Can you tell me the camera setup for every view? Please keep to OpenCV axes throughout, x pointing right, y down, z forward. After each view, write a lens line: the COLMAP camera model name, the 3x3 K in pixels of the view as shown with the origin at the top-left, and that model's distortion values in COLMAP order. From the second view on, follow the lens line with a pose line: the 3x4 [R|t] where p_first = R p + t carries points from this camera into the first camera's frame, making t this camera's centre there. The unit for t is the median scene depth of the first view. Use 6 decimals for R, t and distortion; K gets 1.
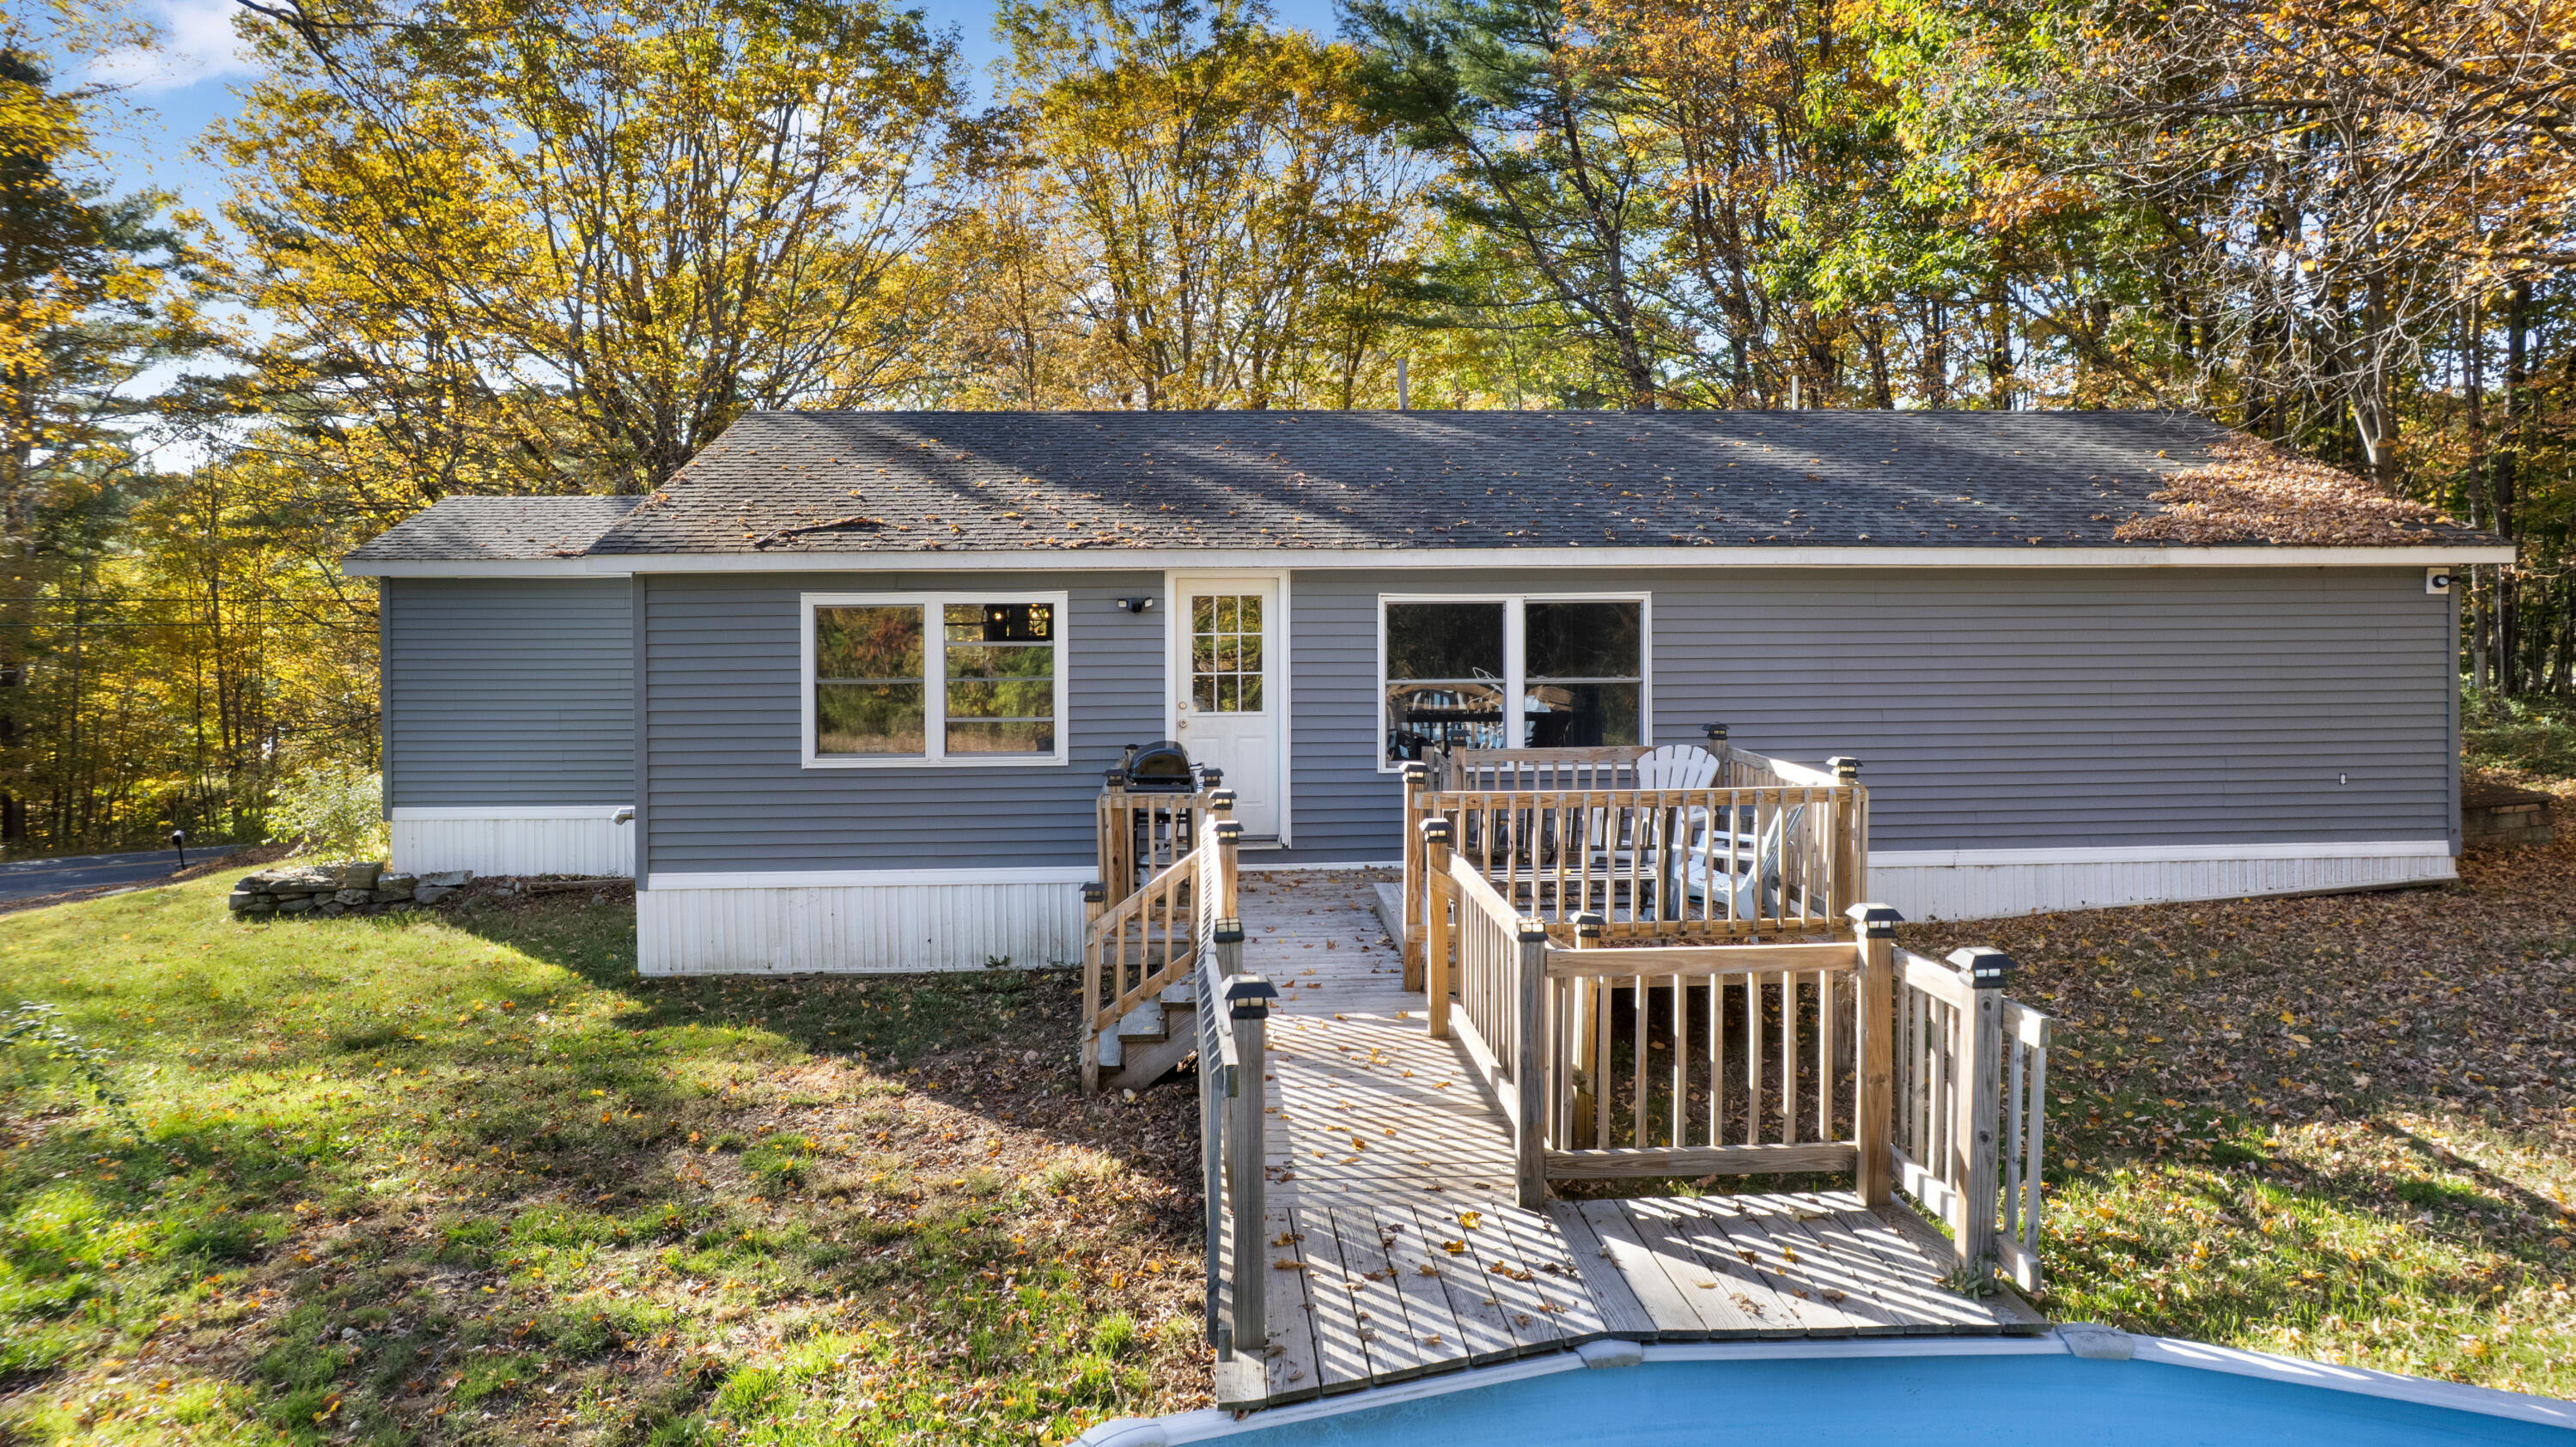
lens RADIAL K [[1703.5, 0, 1295.2], [0, 1703.5, 616.2], [0, 0, 1]] dist [-0.059730, 0.060700]
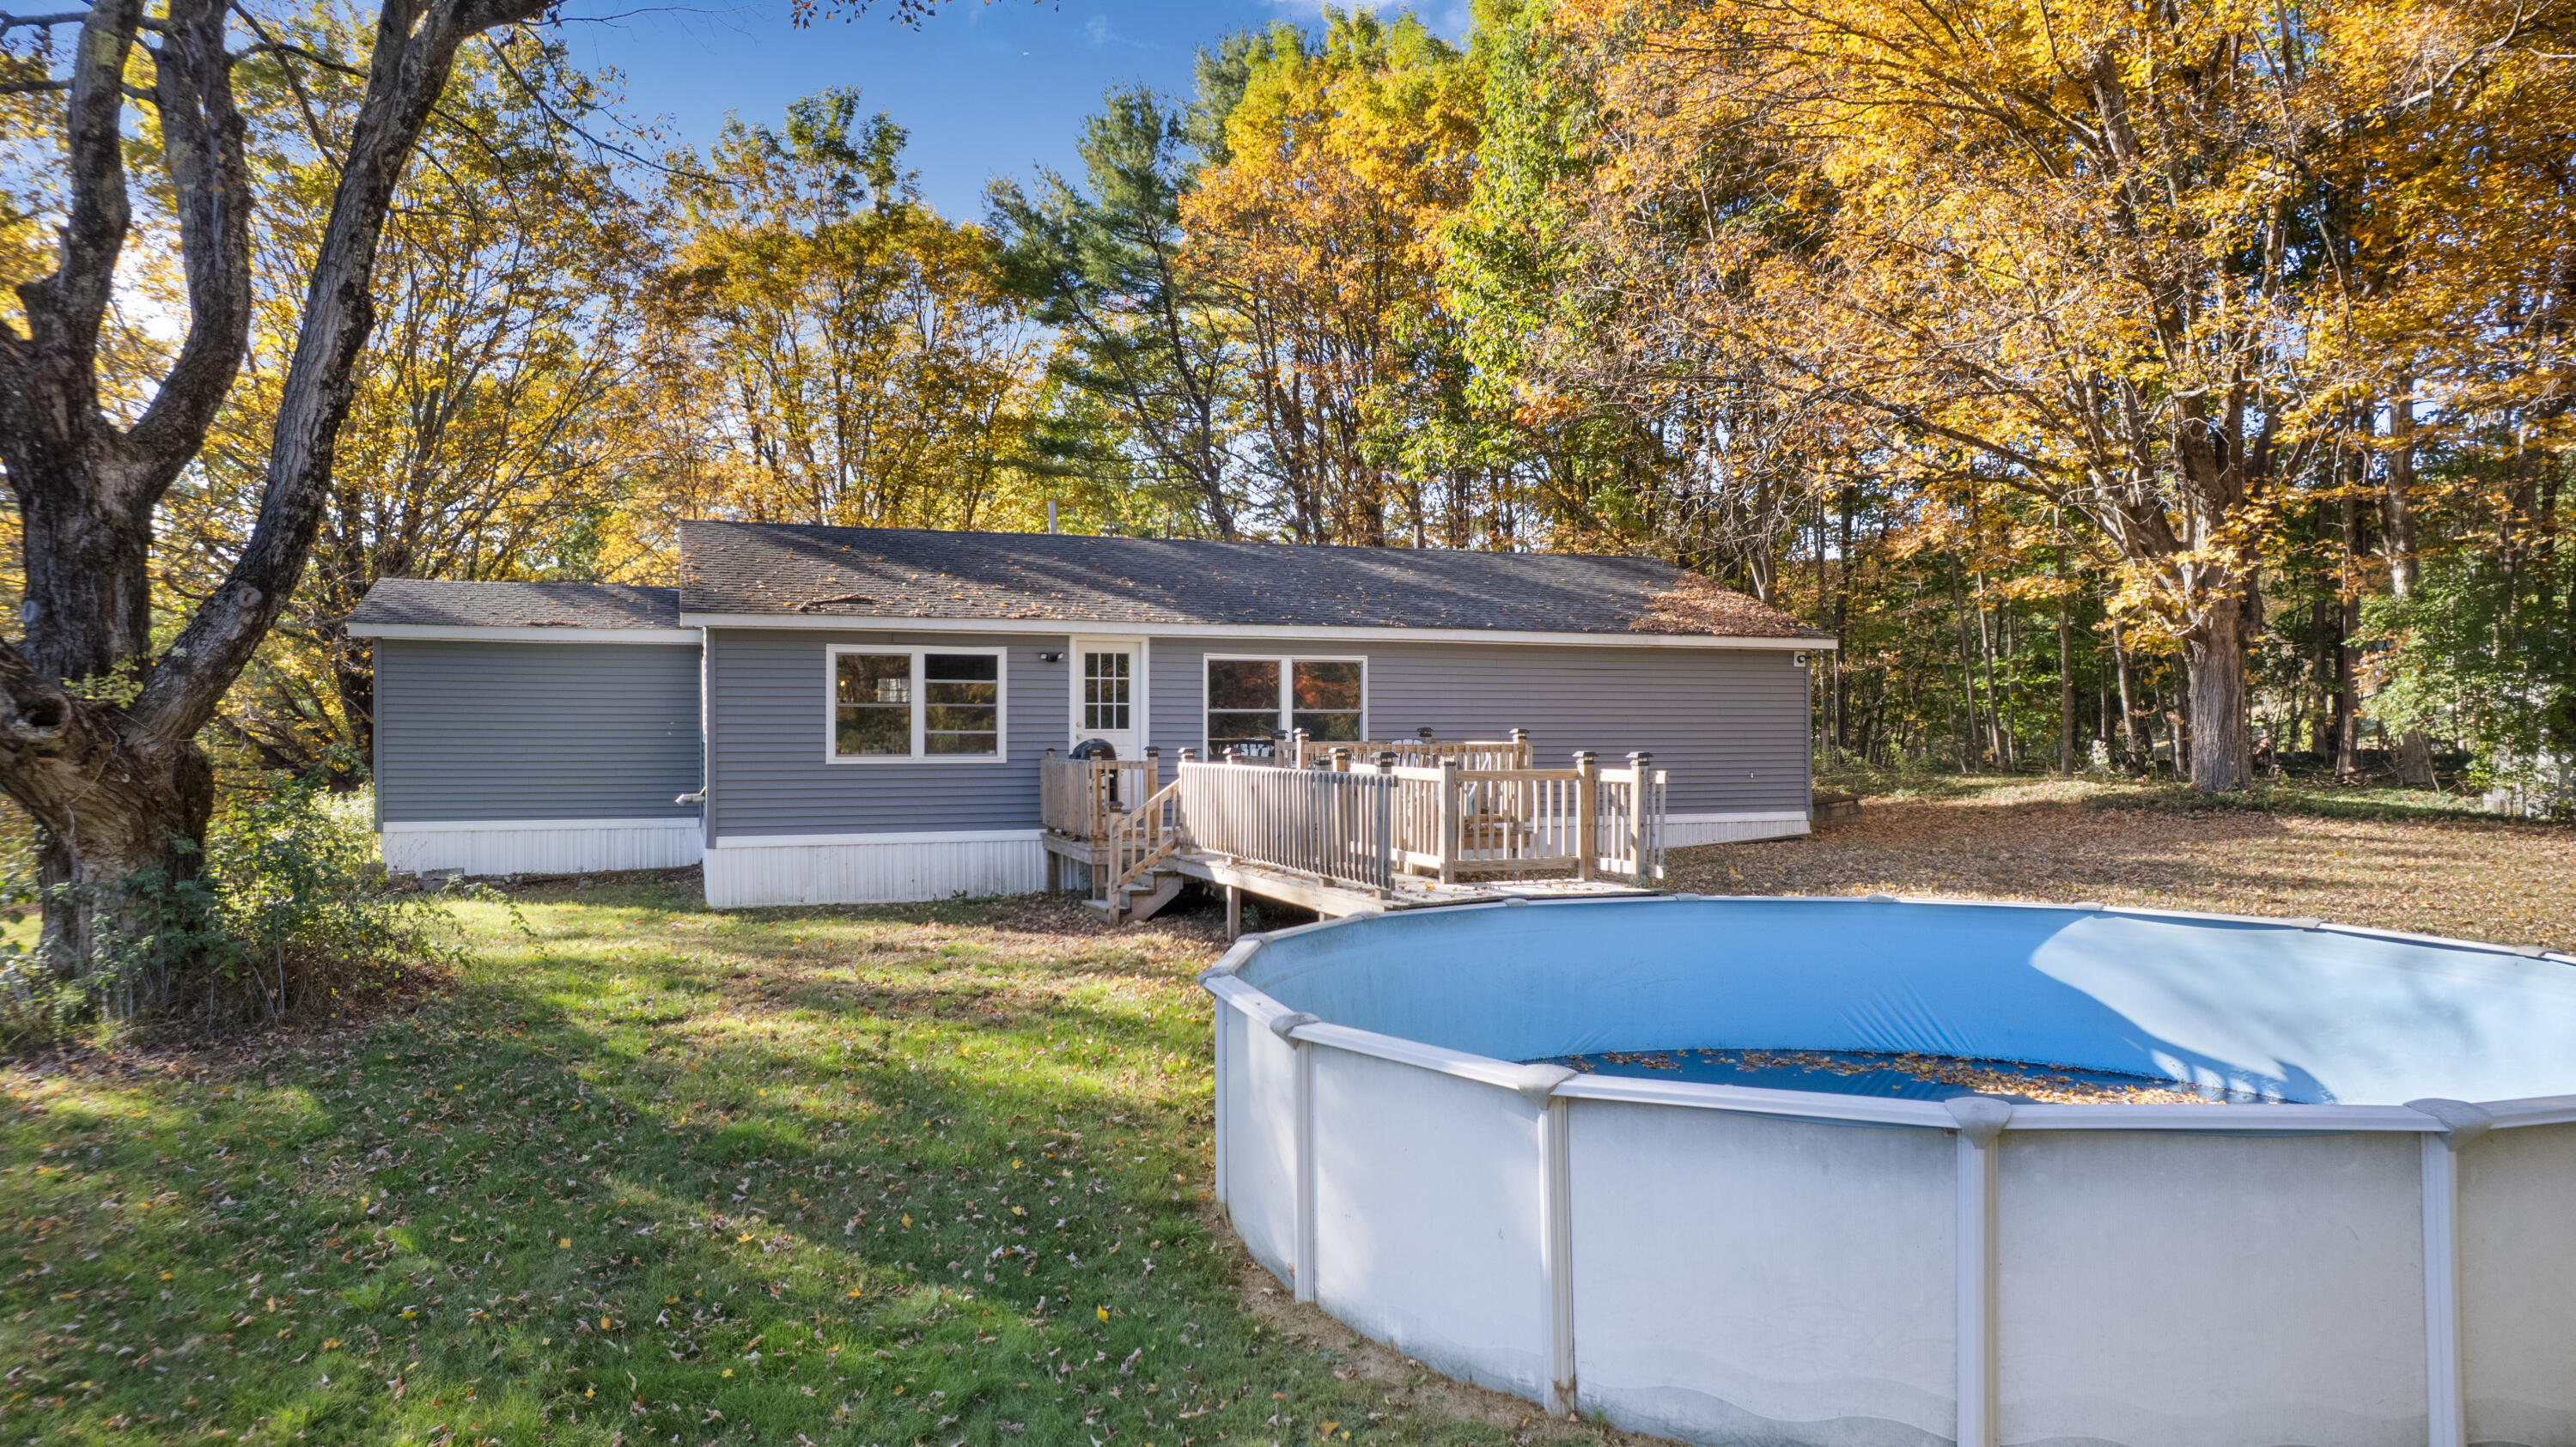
lens RADIAL K [[1669.1, 0, 1288.0], [0, 1669.1, 723.5], [0, 0, 1]] dist [-0.059674, 0.043171]
pose [[0.956550, 0.006267, 0.291502, -0.308980], [-0.000775, 0.999820, -0.018952, 0.076796], [-0.291568, 0.017902, 0.956383, -0.461394]]
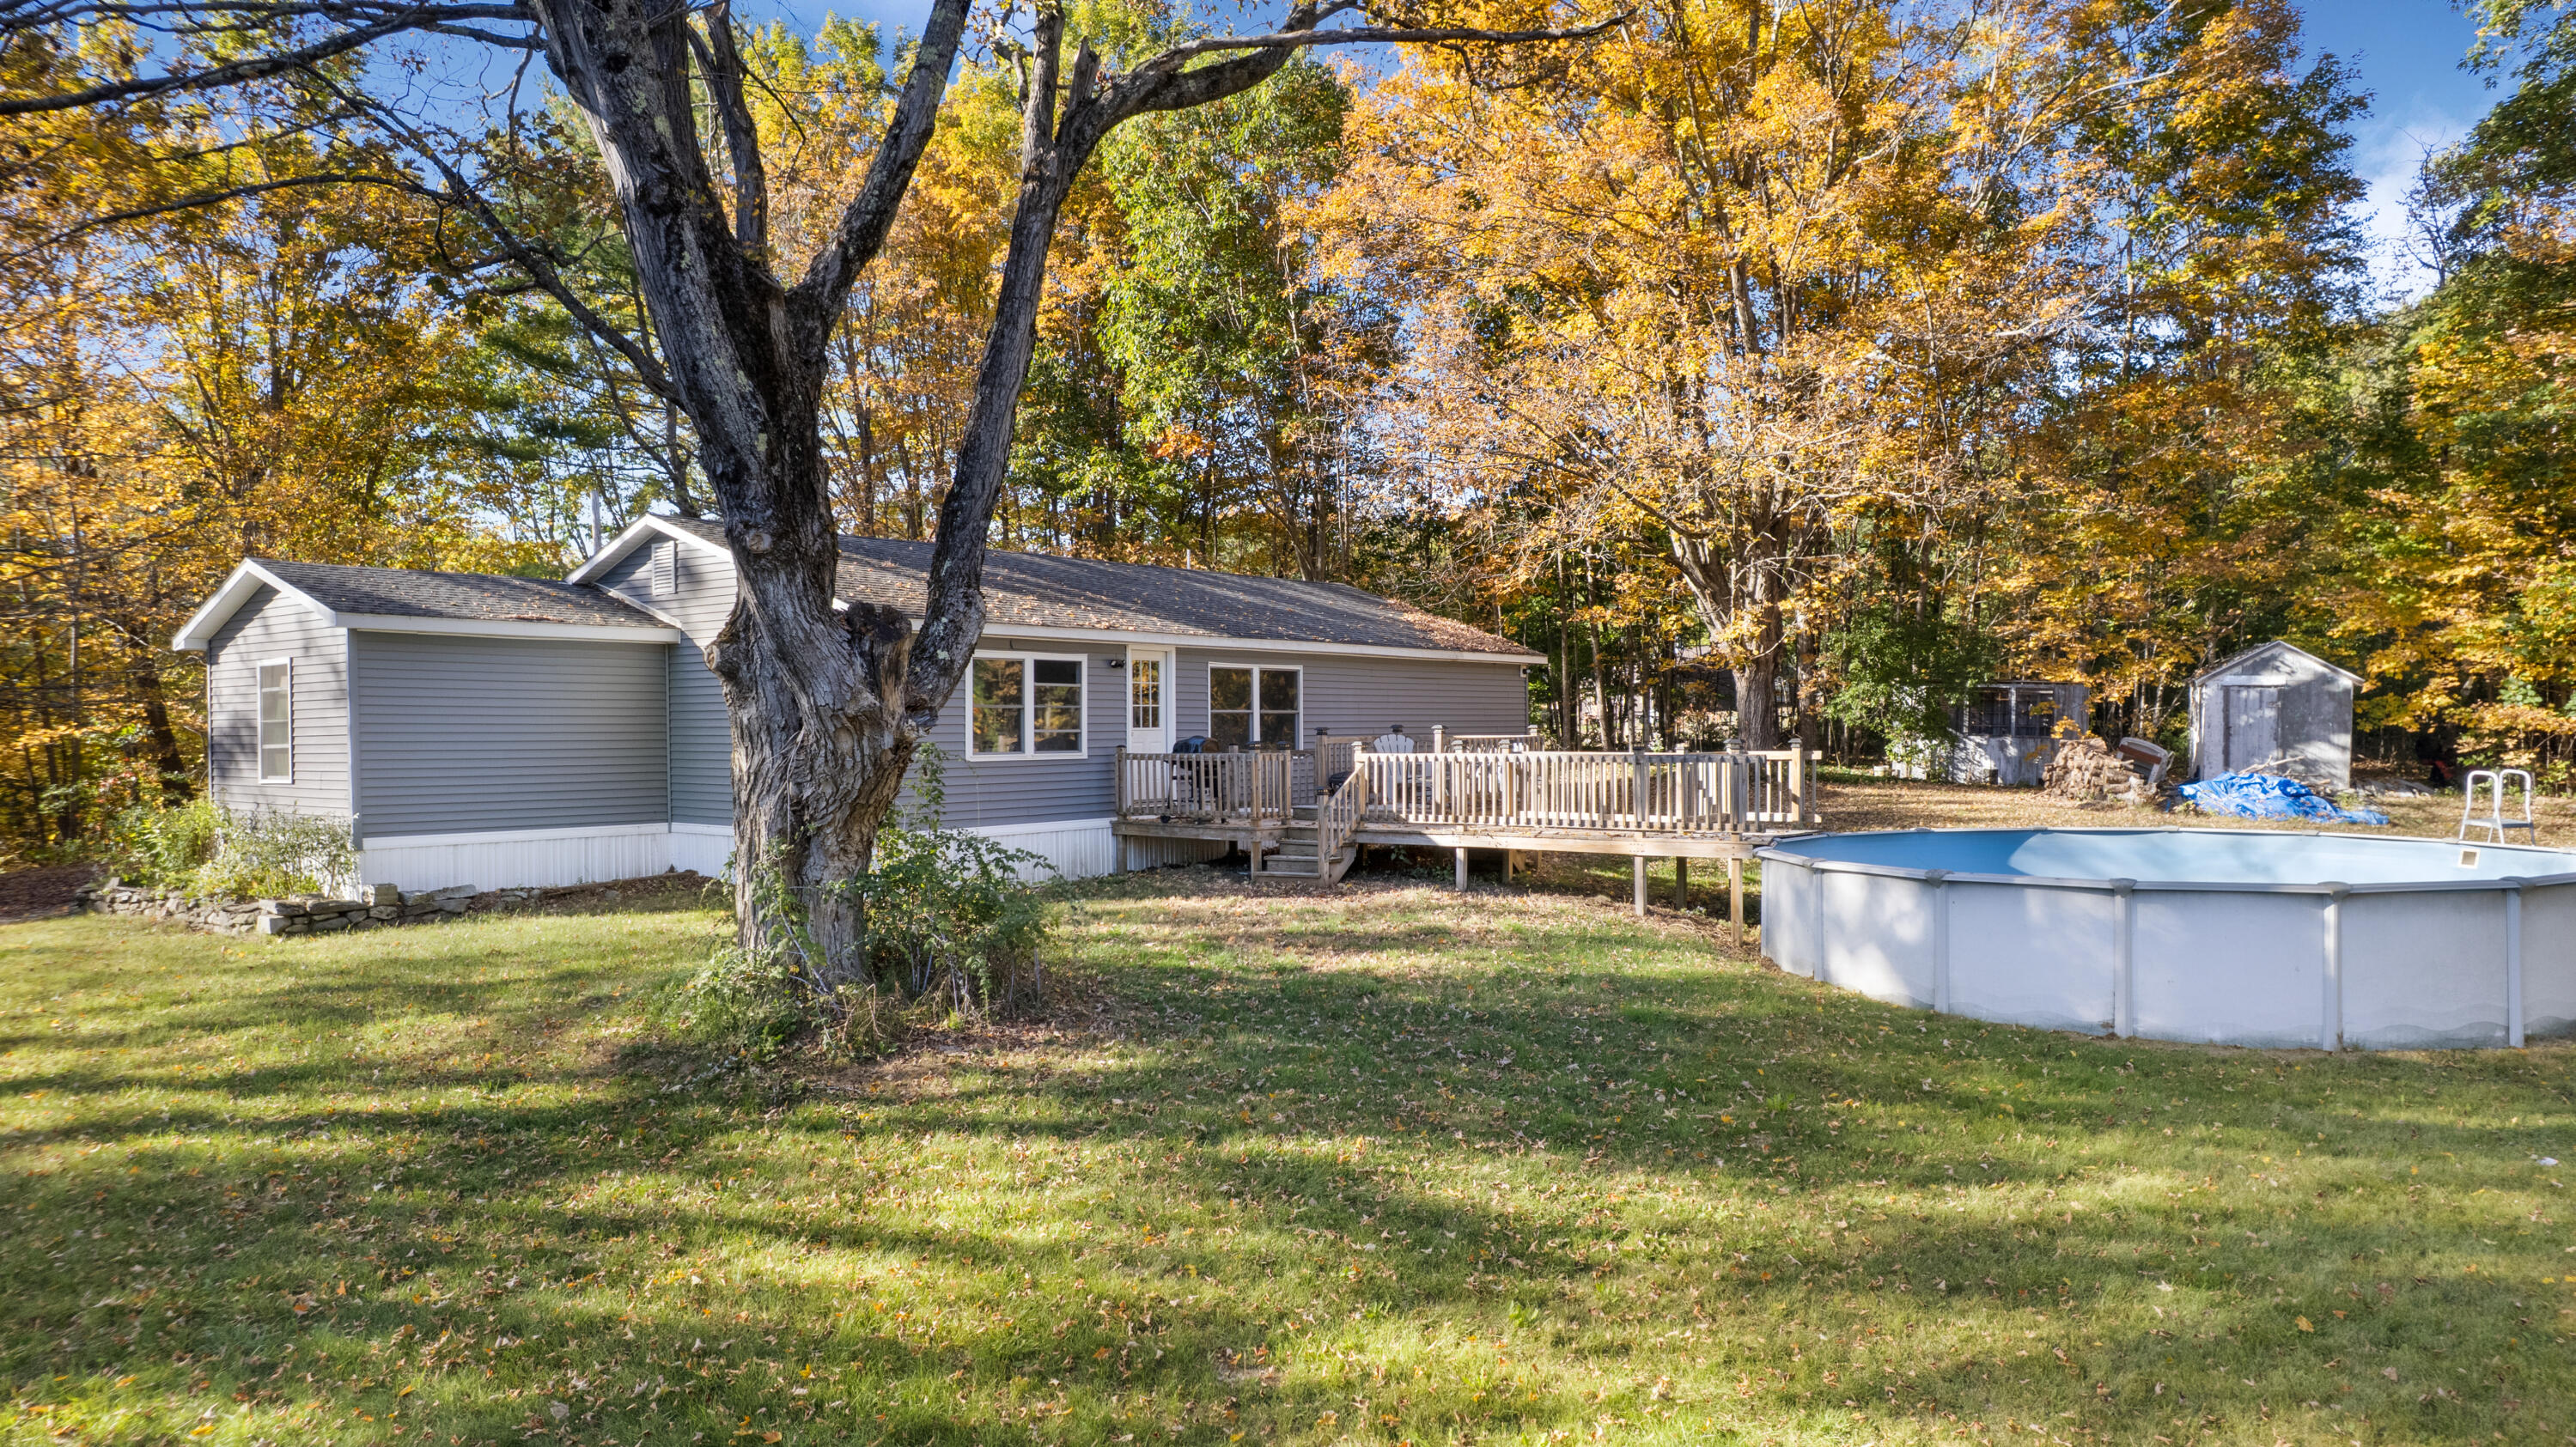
lens RADIAL K [[1669.1, 0, 1288.0], [0, 1669.1, 723.5], [0, 0, 1]] dist [-0.059674, 0.043171]
pose [[0.667685, 0.002645, 0.744439, -1.164317], [0.013973, 0.999773, -0.016085, 0.078768], [-0.744313, 0.021142, 0.667497, -0.232827]]
